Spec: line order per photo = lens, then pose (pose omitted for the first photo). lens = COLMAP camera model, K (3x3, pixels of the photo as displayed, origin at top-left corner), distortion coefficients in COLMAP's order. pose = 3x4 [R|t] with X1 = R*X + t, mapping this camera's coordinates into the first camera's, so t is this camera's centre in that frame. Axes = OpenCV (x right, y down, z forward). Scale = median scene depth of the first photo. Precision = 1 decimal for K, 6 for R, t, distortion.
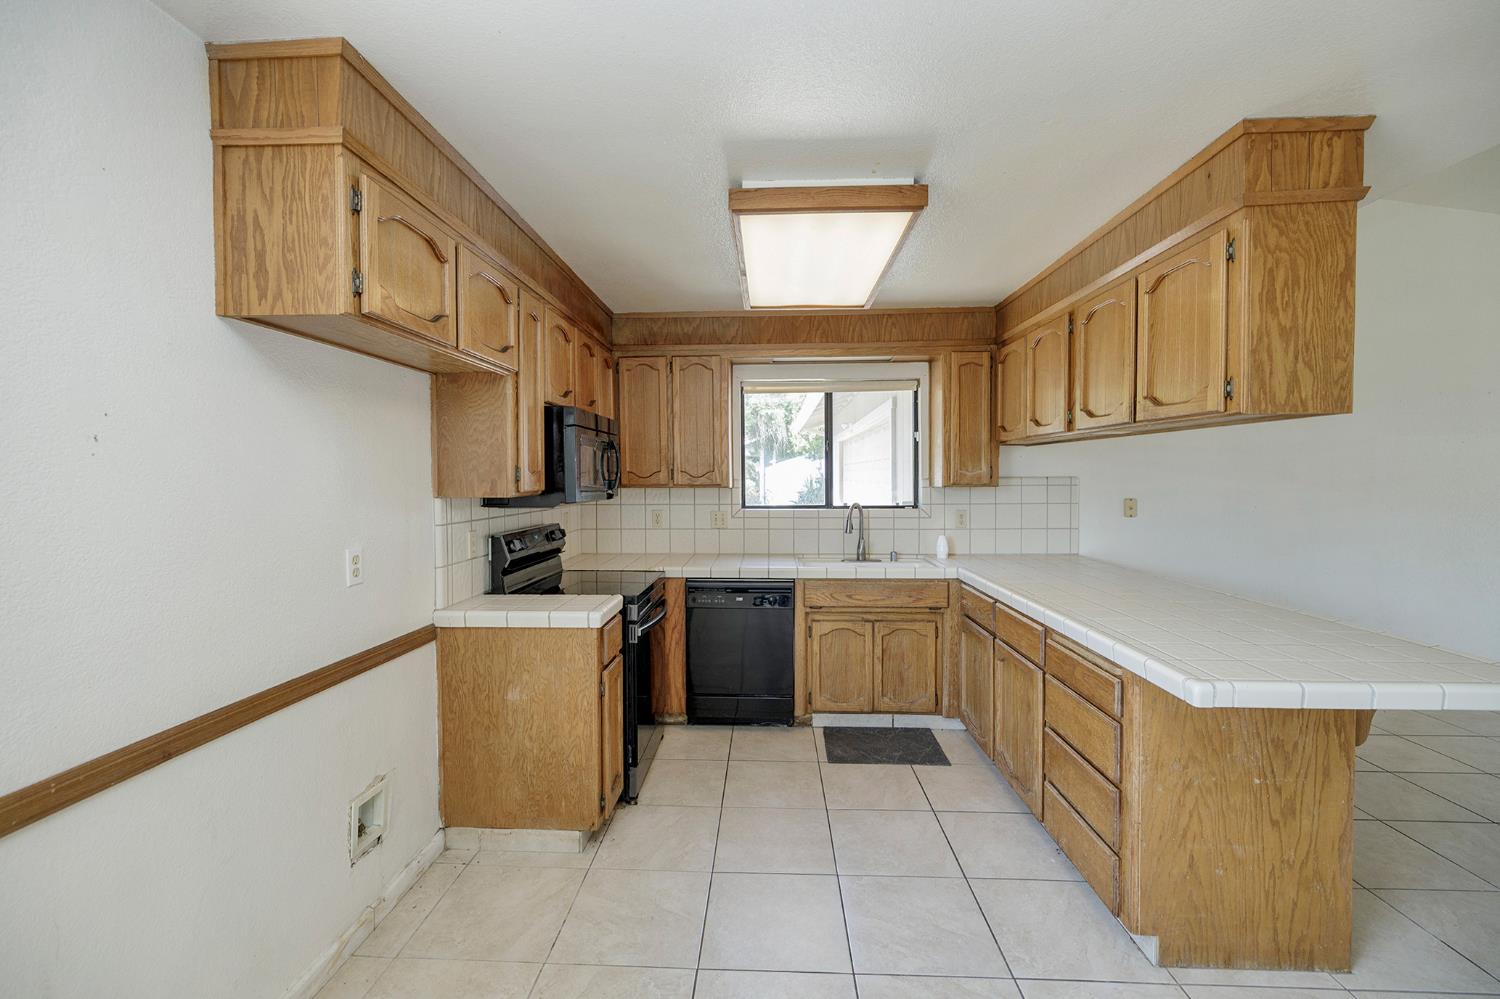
lens RADIAL K [[633.2, 0, 744.1], [0, 633.2, 491.3], [0, 0, 1]] dist [0.000391, 0.000077]
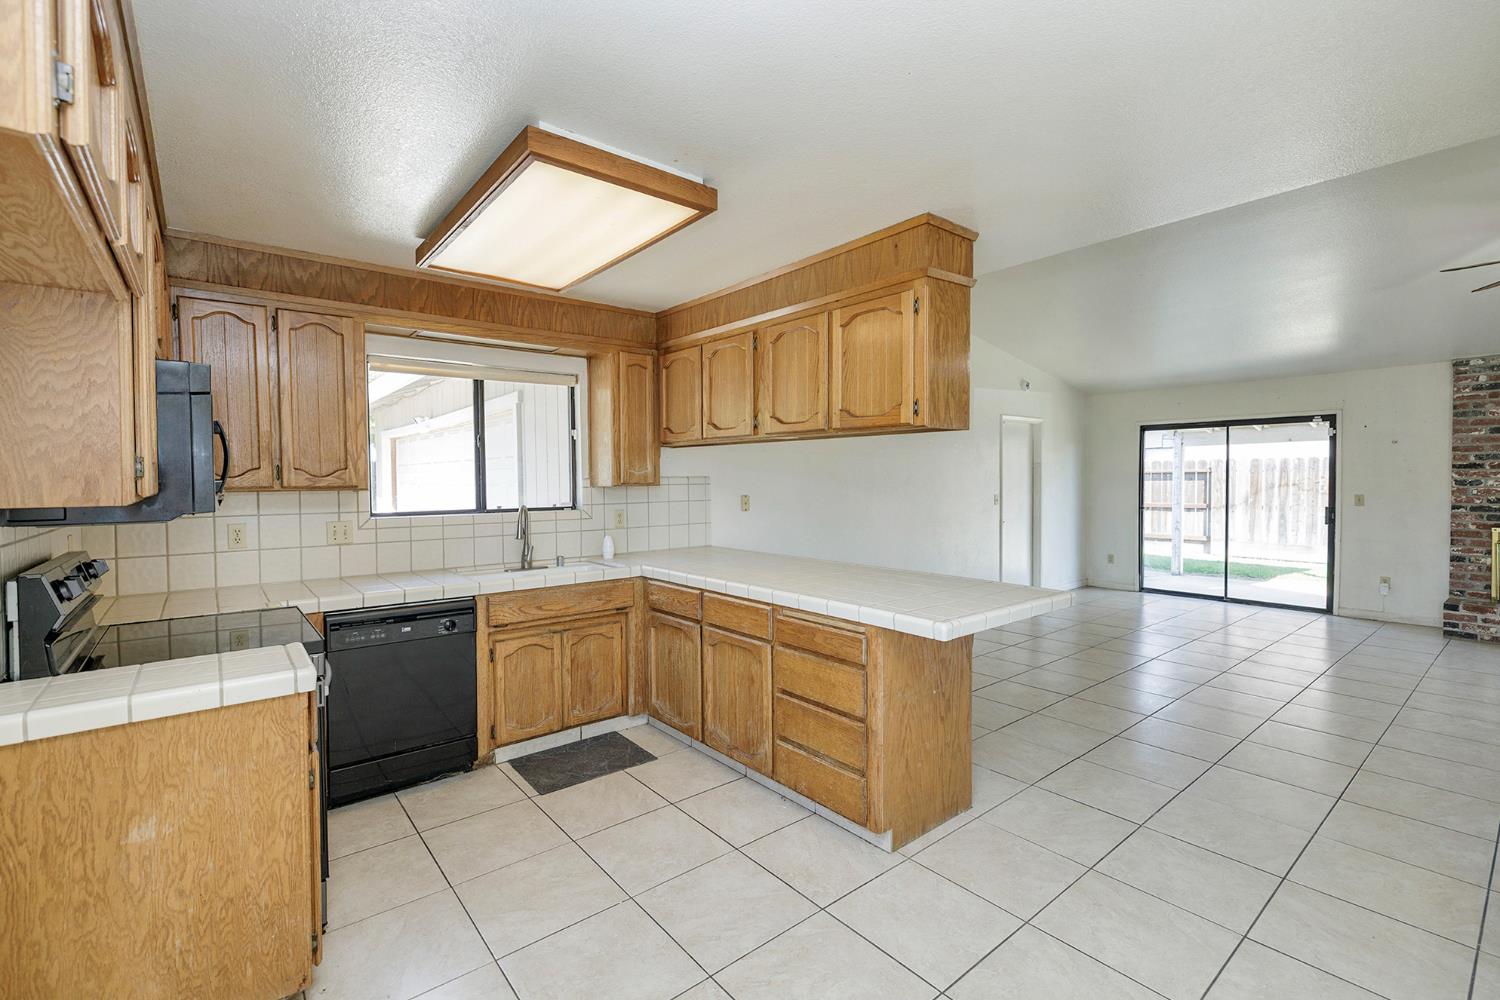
lens RADIAL K [[656.0, 0, 743.0], [0, 656.0, 494.6], [0, 0, 1]] dist [-0.000205, -0.000374]
pose [[0.748816, -0.017970, 0.662534, -0.239066], [0.019619, 0.999795, 0.004944, 0.005332], [-0.662487, 0.009296, 0.749015, 0.104965]]
